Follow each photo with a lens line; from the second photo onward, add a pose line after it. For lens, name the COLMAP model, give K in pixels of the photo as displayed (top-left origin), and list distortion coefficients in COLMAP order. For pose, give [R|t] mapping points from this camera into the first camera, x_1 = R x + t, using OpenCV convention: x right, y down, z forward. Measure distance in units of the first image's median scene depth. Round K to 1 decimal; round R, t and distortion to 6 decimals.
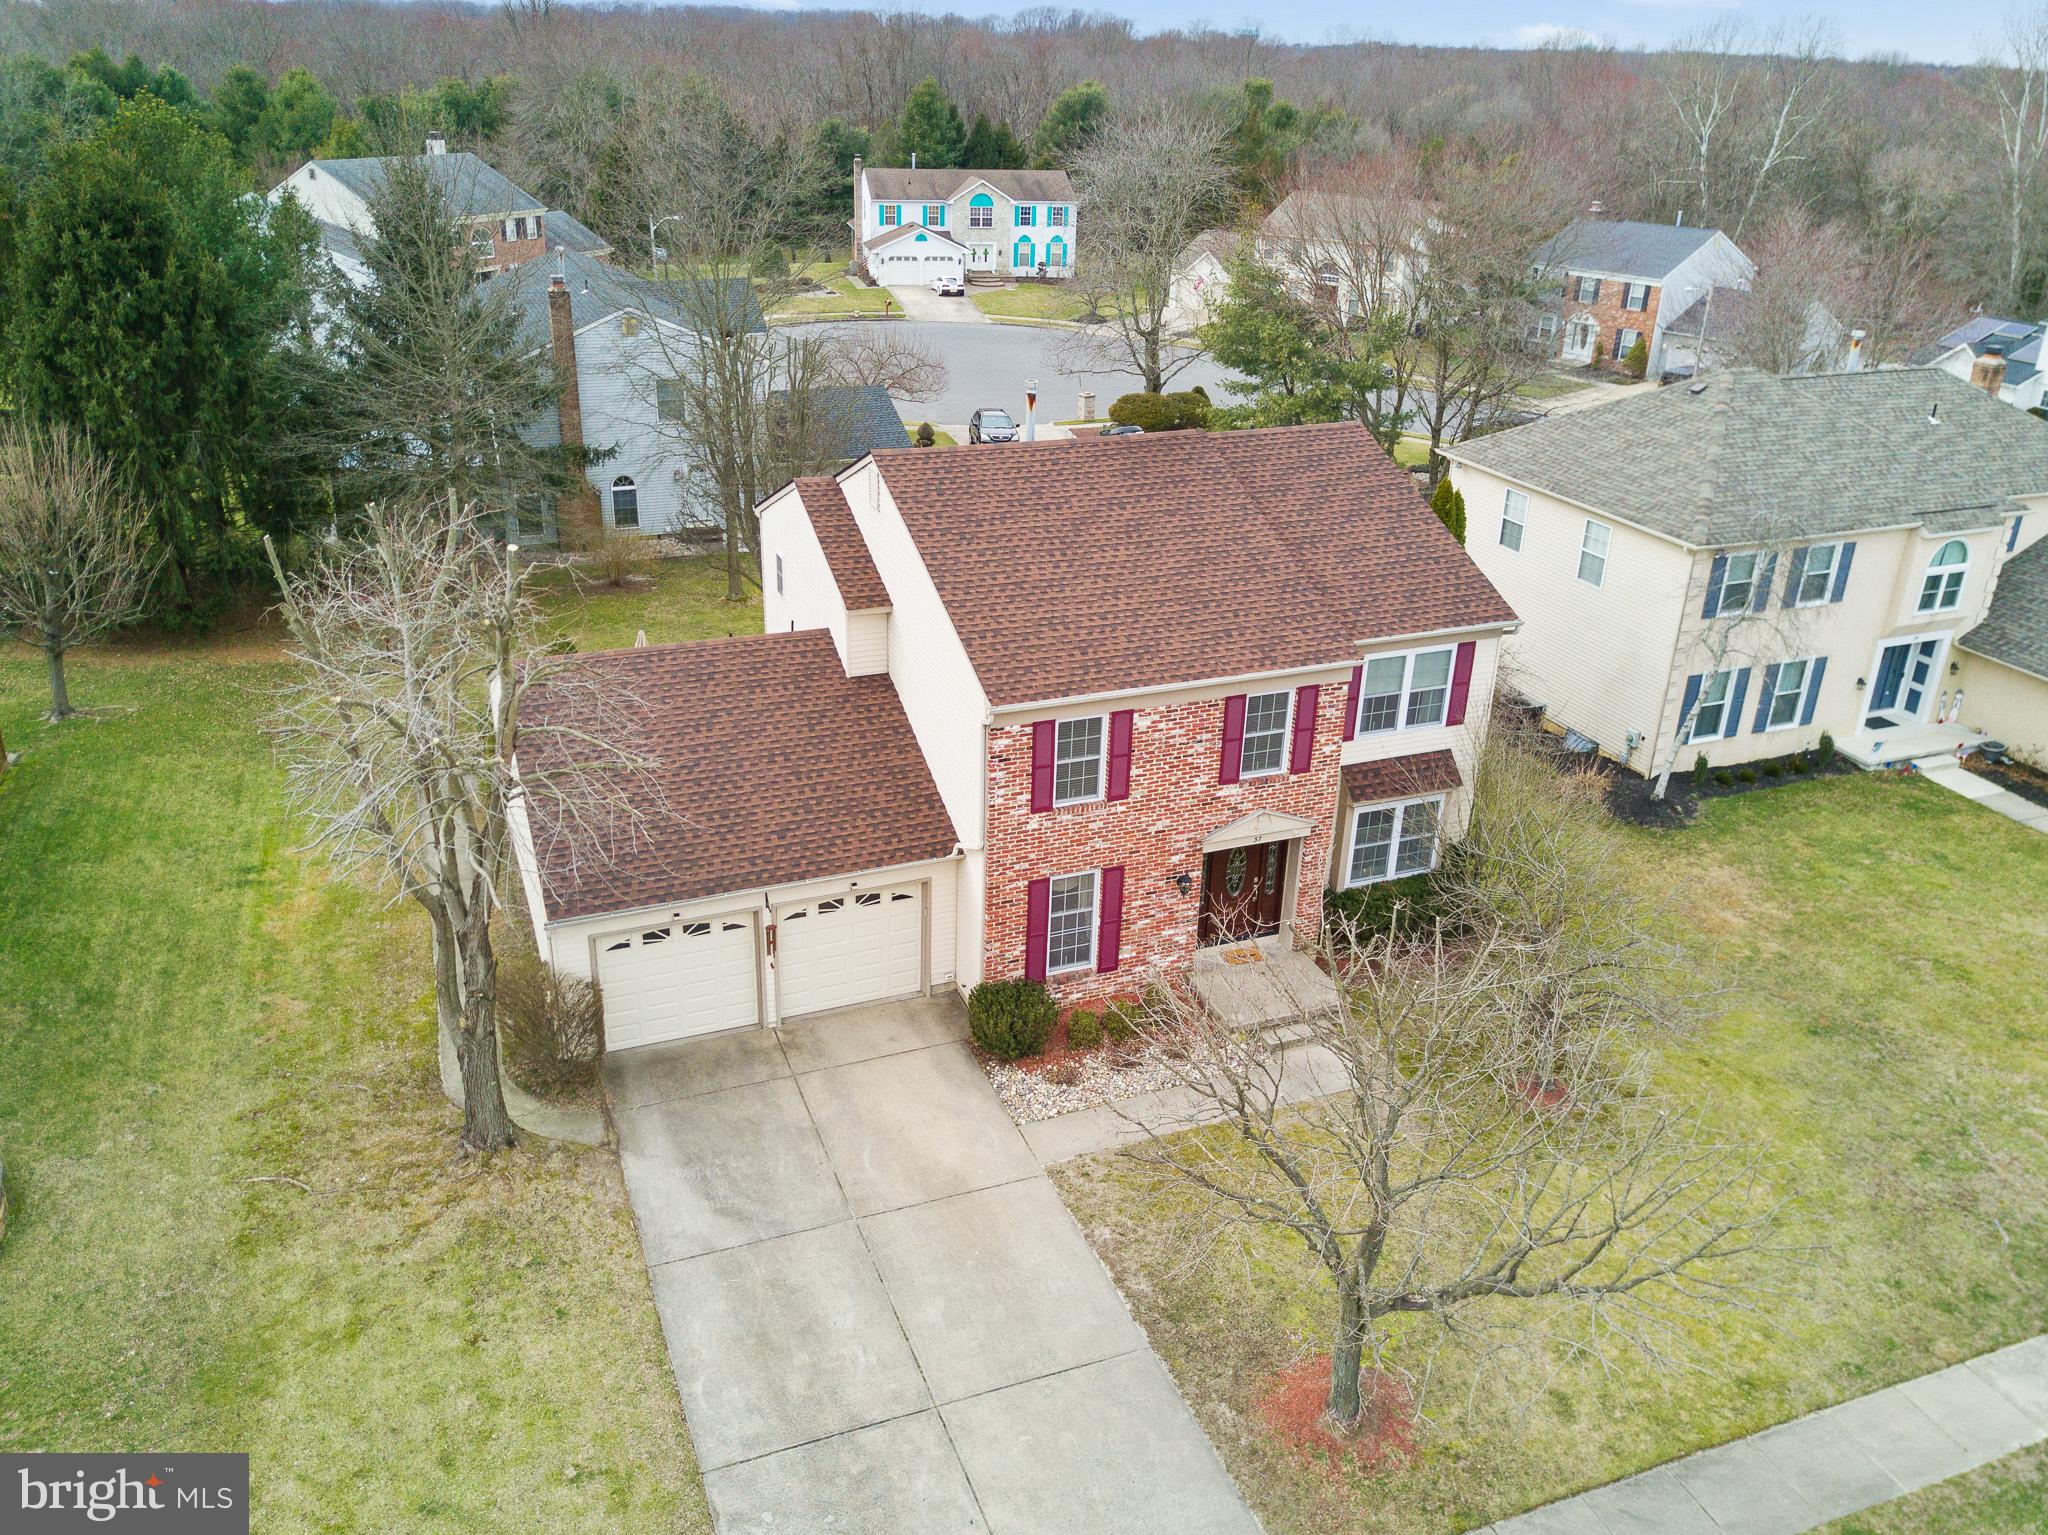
lens RADIAL K [[1575.4, 0, 1019.6], [0, 1575.4, 755.7], [0, 0, 1]] dist [0.009865, -0.009199]
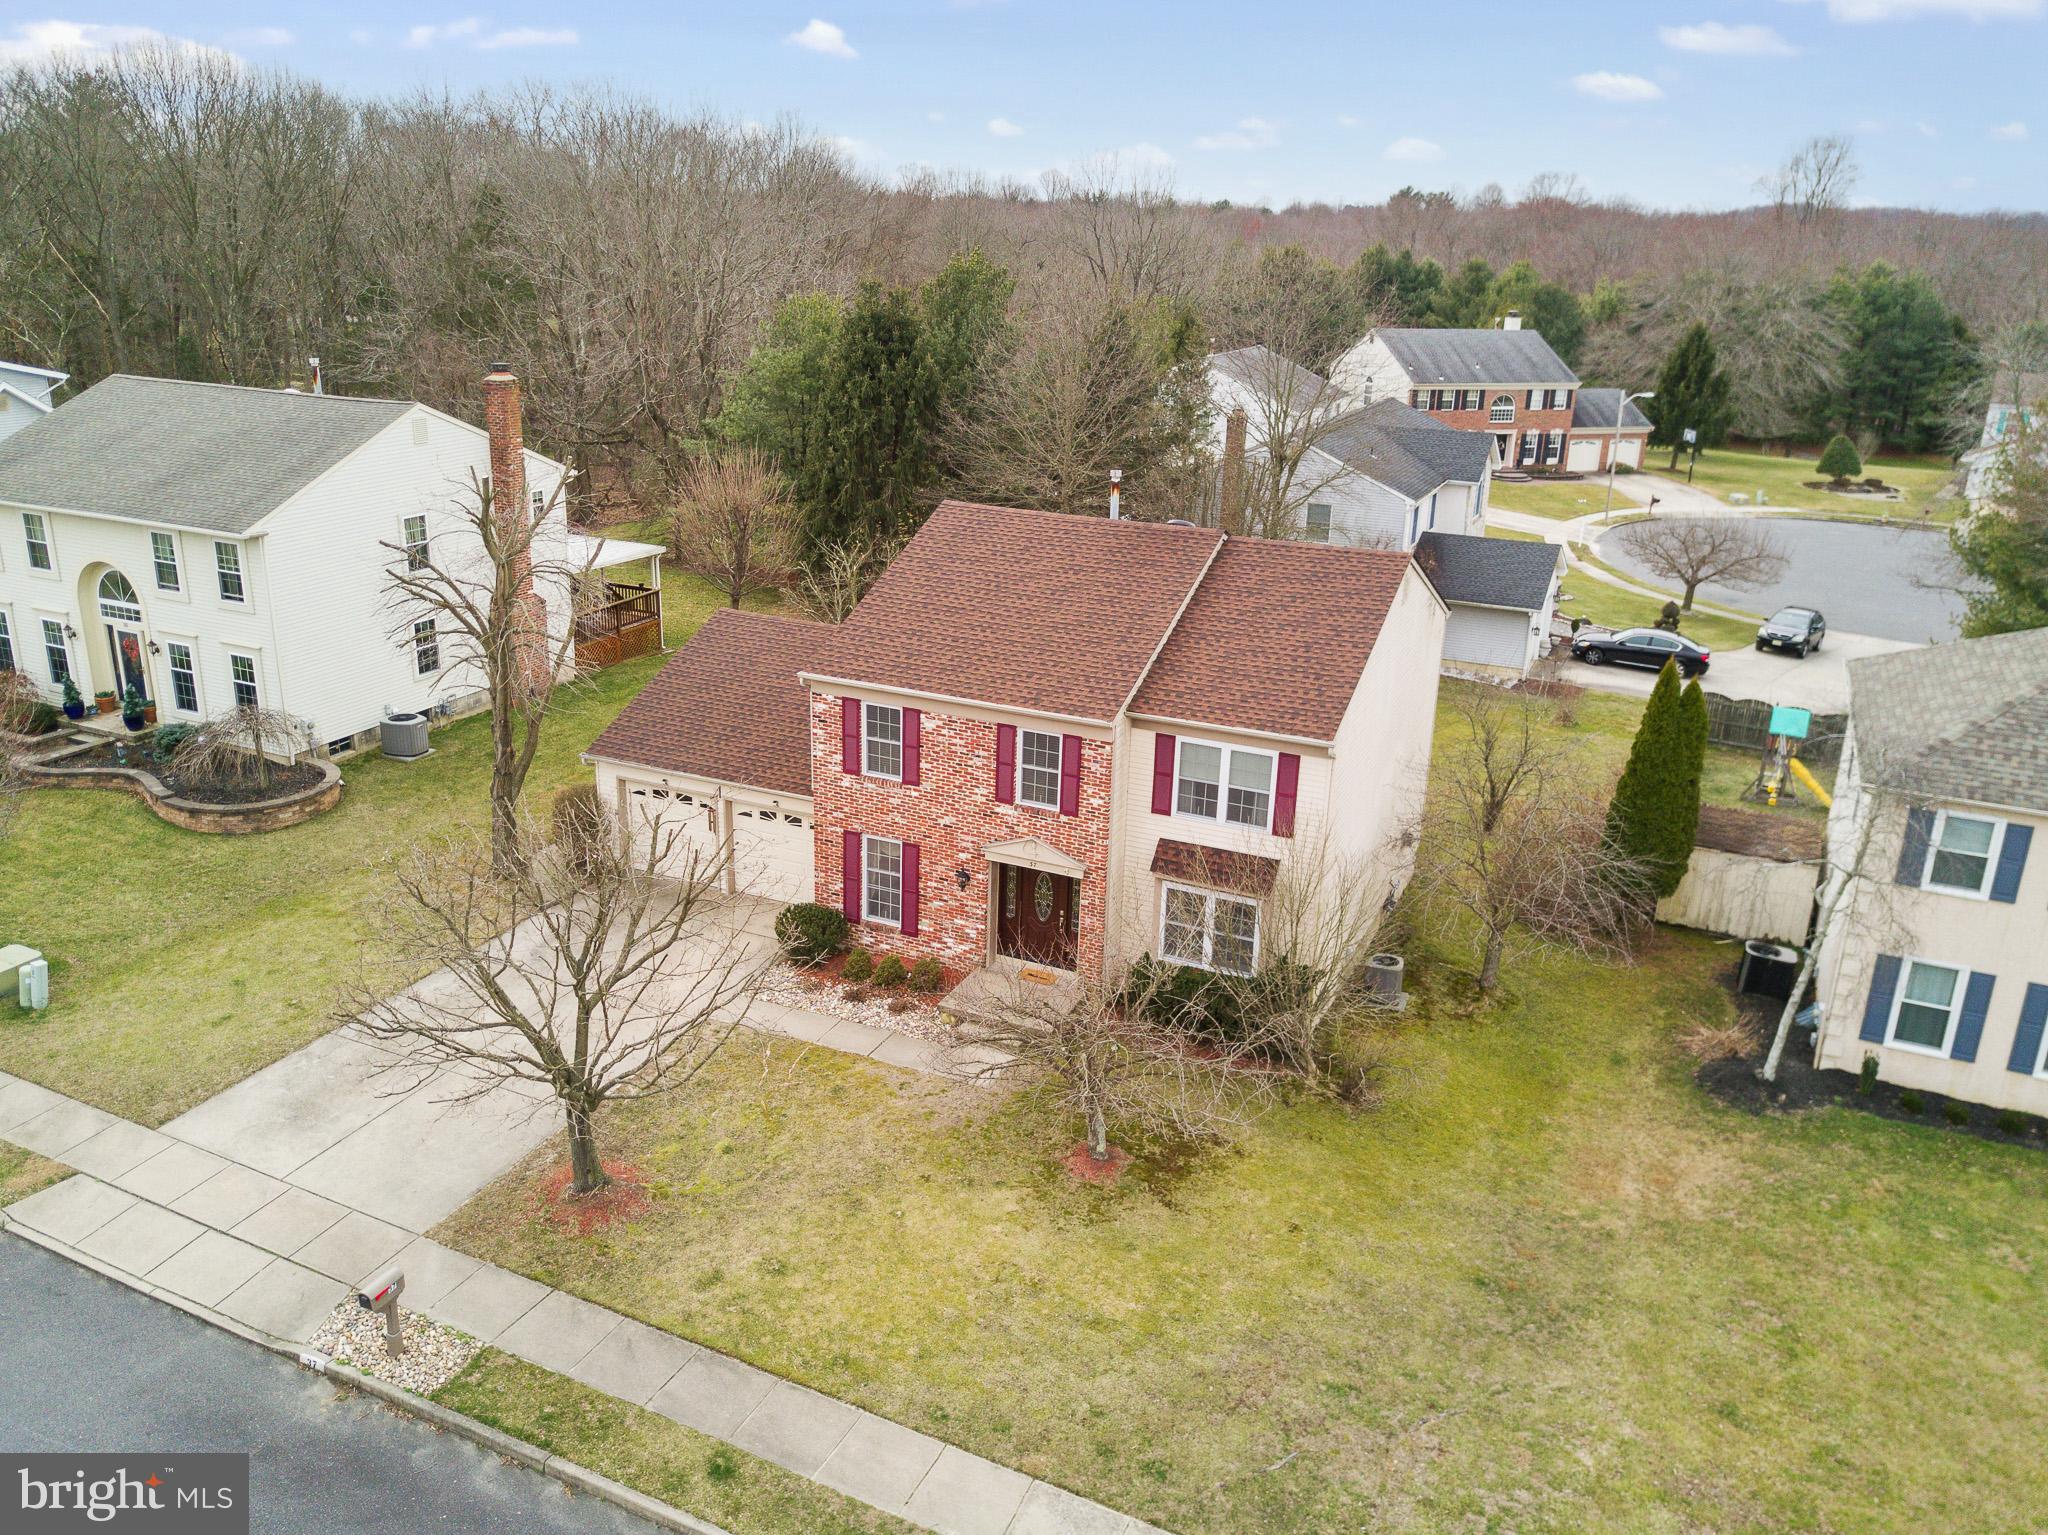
lens RADIAL K [[1575.4, 0, 1019.6], [0, 1575.4, 755.7], [0, 0, 1]] dist [0.009865, -0.009199]
pose [[0.684503, 0.227678, -0.692545, 0.795327], [-0.304939, 0.952300, 0.011675, -0.027379], [0.662169, 0.203193, 0.721281, 0.150573]]
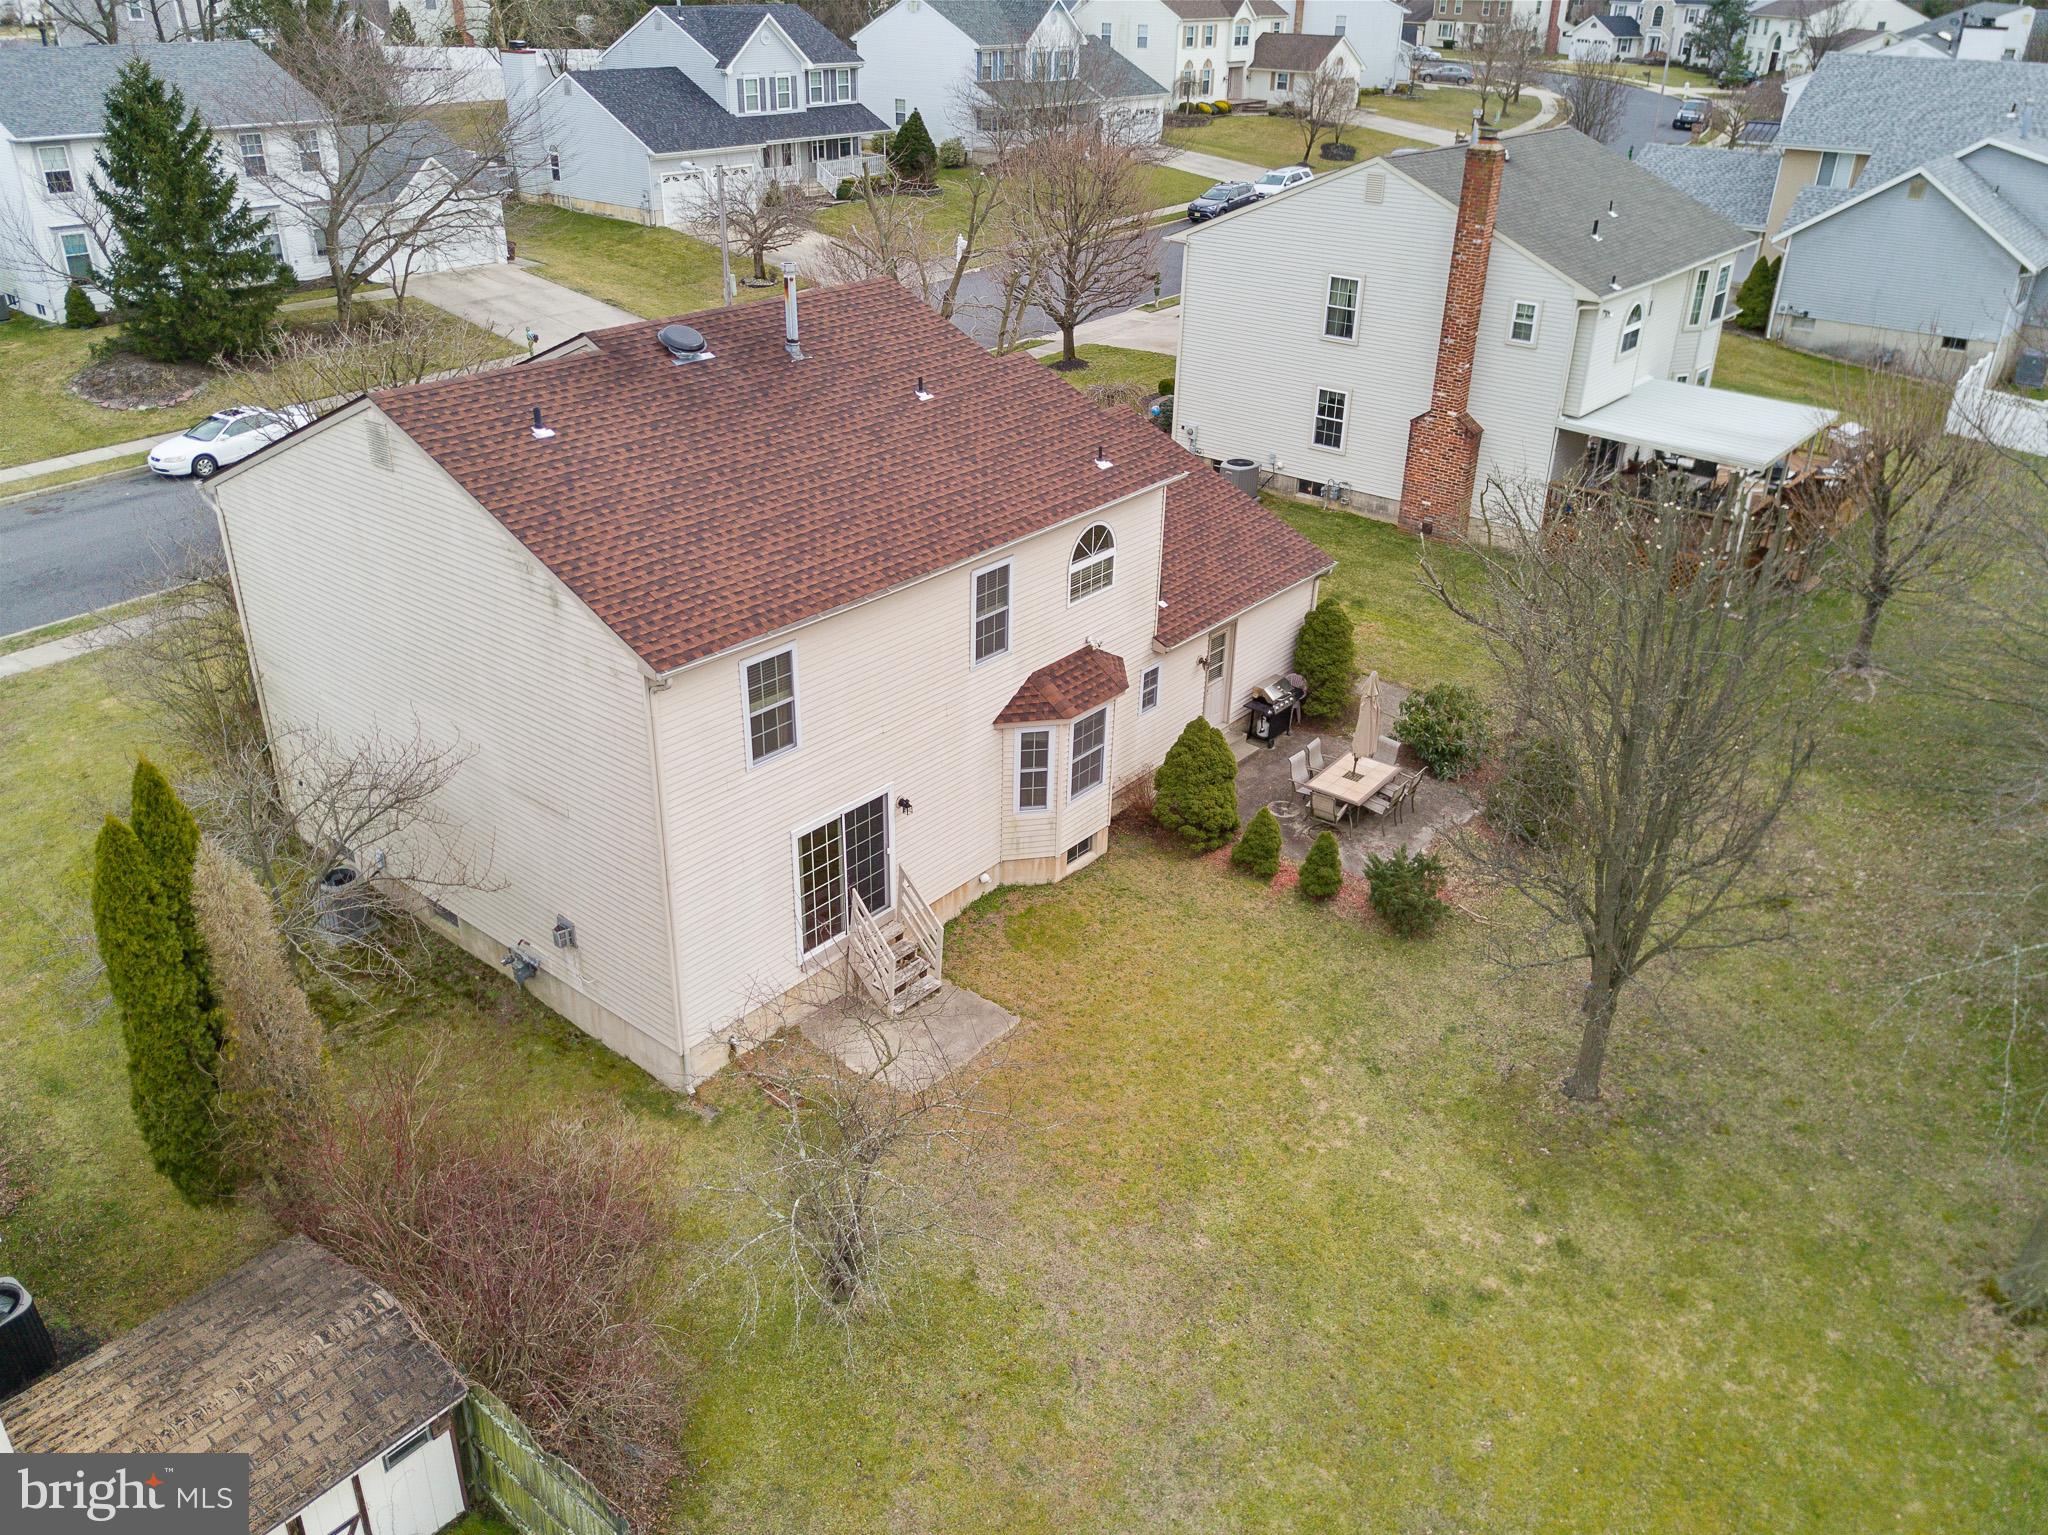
lens RADIAL K [[1575.4, 0, 1019.6], [0, 1575.4, 755.7], [0, 0, 1]] dist [0.009865, -0.009199]
pose [[-0.875214, 0.184696, -0.447089, 0.310164], [-0.230164, 0.653919, 0.720704, -0.675418], [0.425471, 0.733674, -0.529808, 1.638409]]
